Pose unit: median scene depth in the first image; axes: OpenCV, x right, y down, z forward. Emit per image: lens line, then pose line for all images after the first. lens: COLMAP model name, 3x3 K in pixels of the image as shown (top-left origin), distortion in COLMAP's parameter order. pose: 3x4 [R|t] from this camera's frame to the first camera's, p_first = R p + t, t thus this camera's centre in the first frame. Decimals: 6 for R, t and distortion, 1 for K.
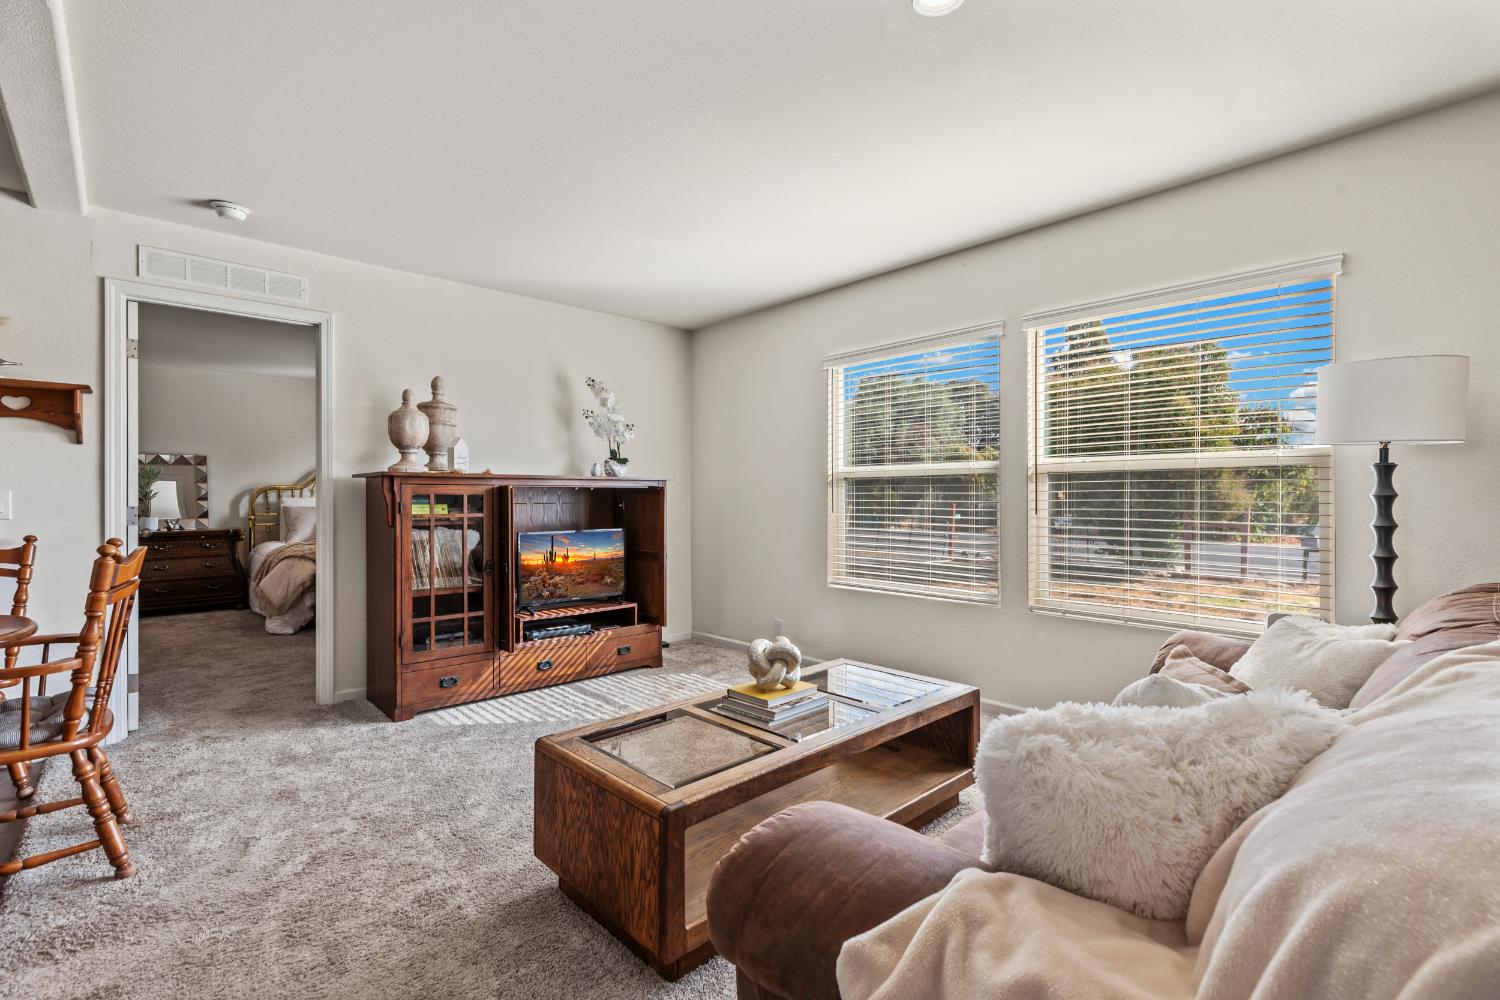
lens RADIAL K [[671.5, 0, 750.0], [0, 671.5, 500.0], [0, 0, 1]] dist [0.000292, -0.000108]
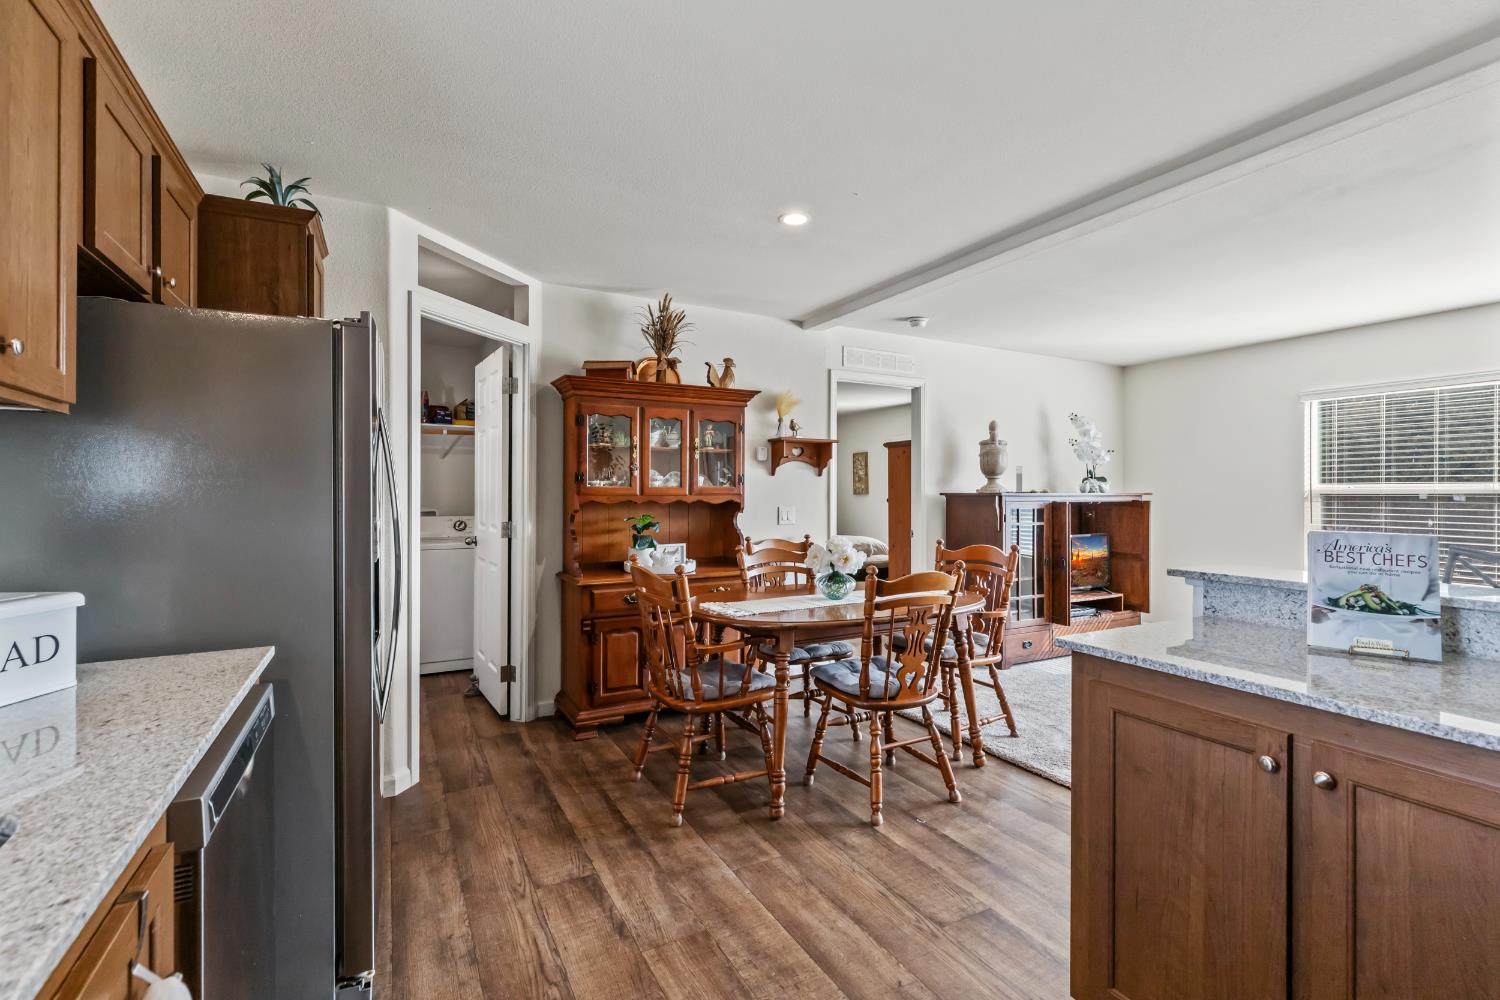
lens RADIAL K [[671.5, 0, 750.0], [0, 671.5, 500.0], [0, 0, 1]] dist [0.000292, -0.000108]
pose [[0.967509, 0.006645, -0.252747, -0.528296], [-0.004942, 0.999961, 0.007371, -0.027327], [0.252786, -0.005883, 0.967504, -0.391051]]
